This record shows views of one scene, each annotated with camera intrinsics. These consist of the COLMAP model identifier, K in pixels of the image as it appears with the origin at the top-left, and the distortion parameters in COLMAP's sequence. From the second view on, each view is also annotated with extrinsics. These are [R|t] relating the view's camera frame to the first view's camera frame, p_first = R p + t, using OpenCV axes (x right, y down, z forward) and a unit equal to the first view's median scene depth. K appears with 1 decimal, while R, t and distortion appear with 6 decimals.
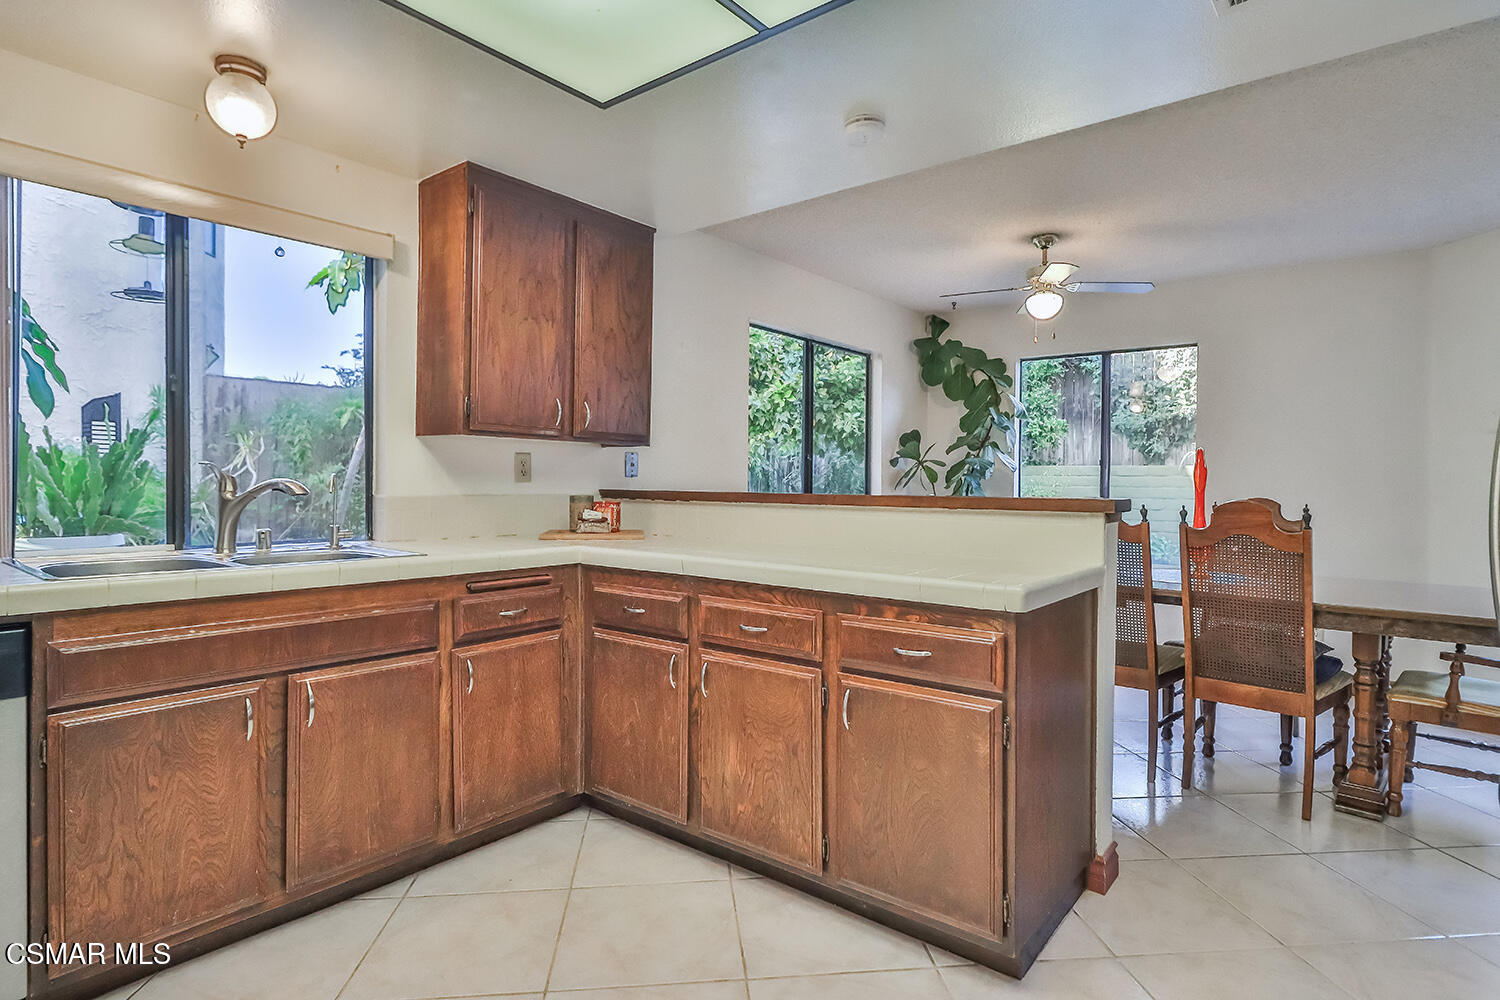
lens RADIAL K [[800.5, 0, 749.2], [0, 800.5, 488.9], [0, 0, 1]] dist [-0.003642, -0.000773]
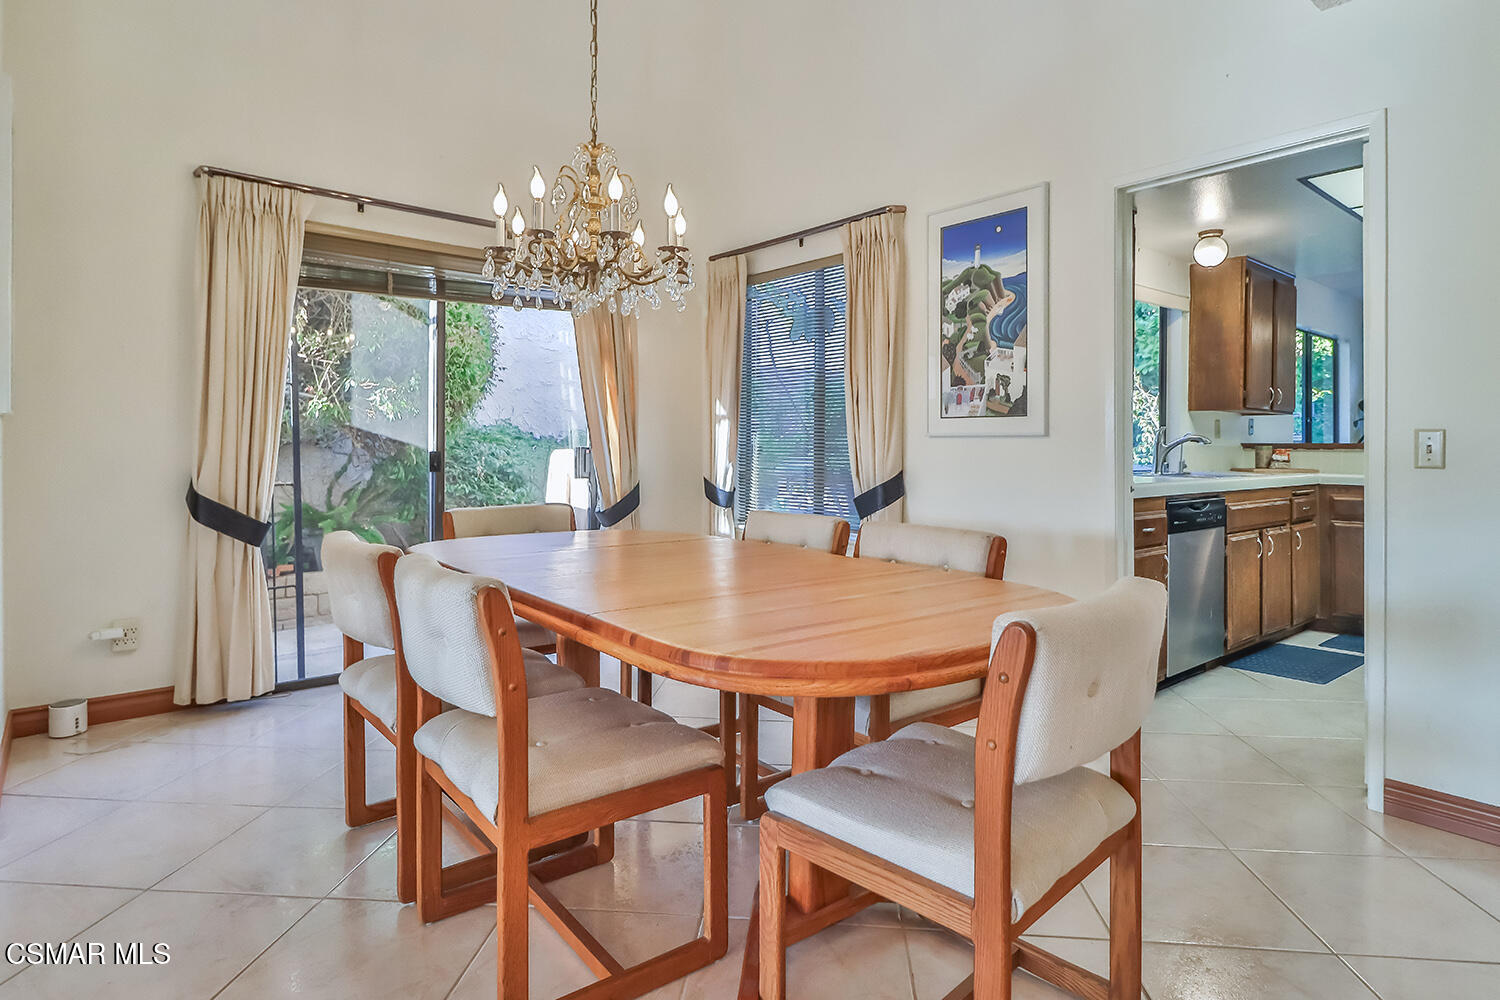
lens RADIAL K [[800.5, 0, 742.9], [0, 800.5, 445.6], [0, 0, 1]] dist [-0.003642, -0.000773]
pose [[0.977354, -0.004741, -0.211558, -0.510695], [0.002558, 0.999941, -0.010592, 0.012305], [0.211596, 0.009811, 0.977308, -0.457222]]
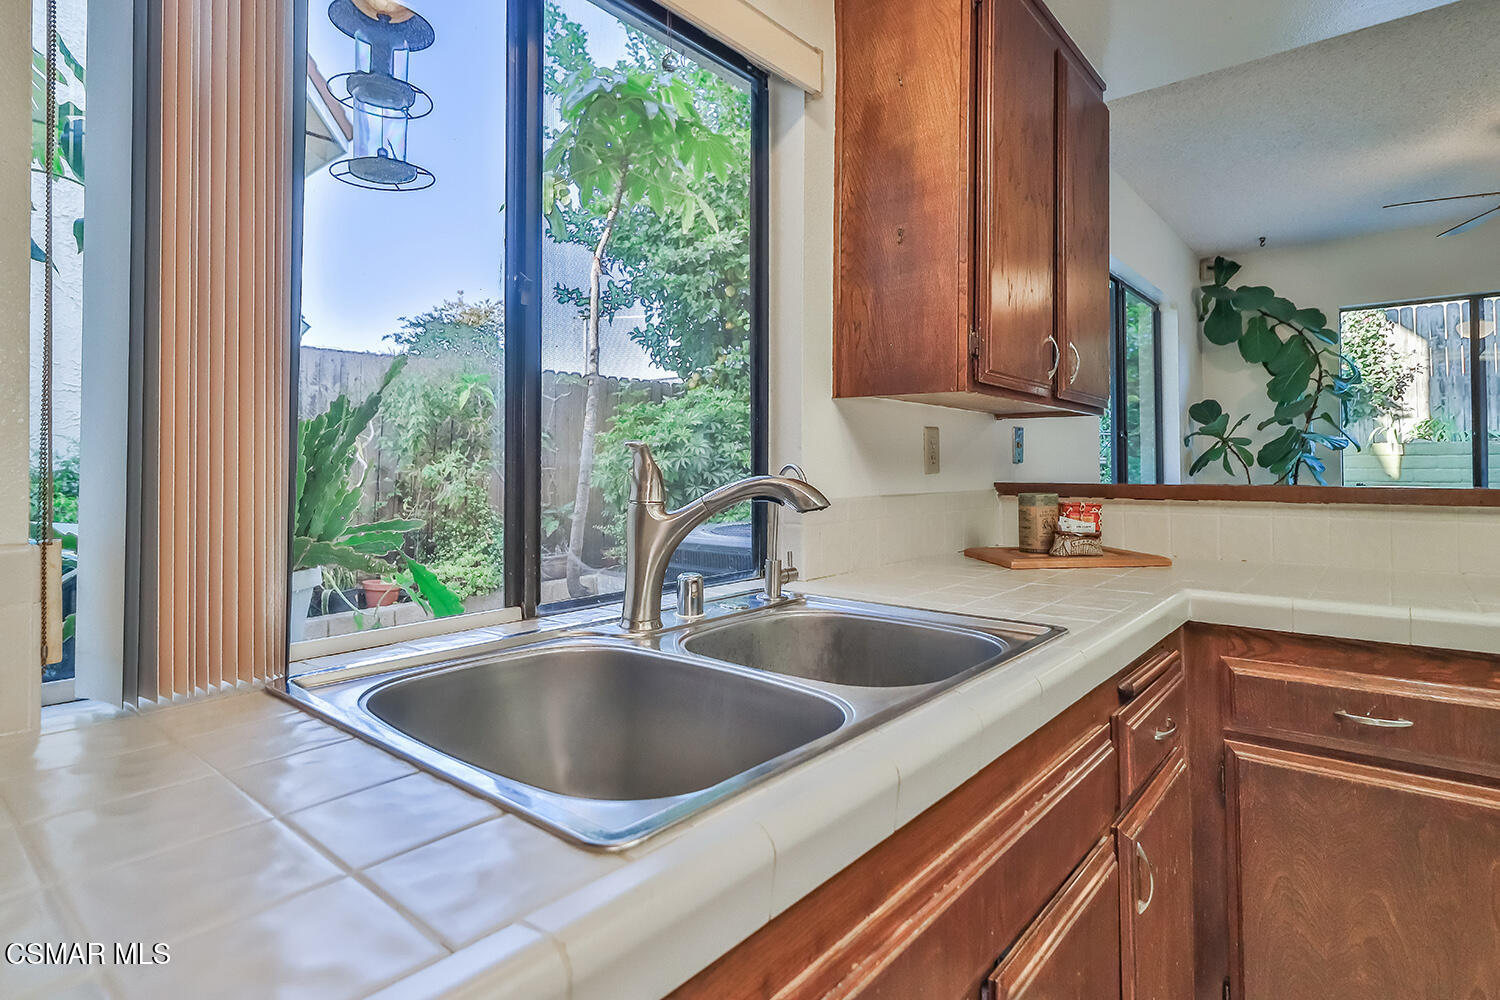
lens RADIAL K [[800.5, 0, 738.3], [0, 800.5, 452.9], [0, 0, 1]] dist [-0.003642, -0.000773]
pose [[0.999695, -0.010798, -0.022207, -0.244432], [0.010206, 0.999594, -0.026603, -0.005609], [0.022485, 0.026368, 0.999399, 0.209712]]
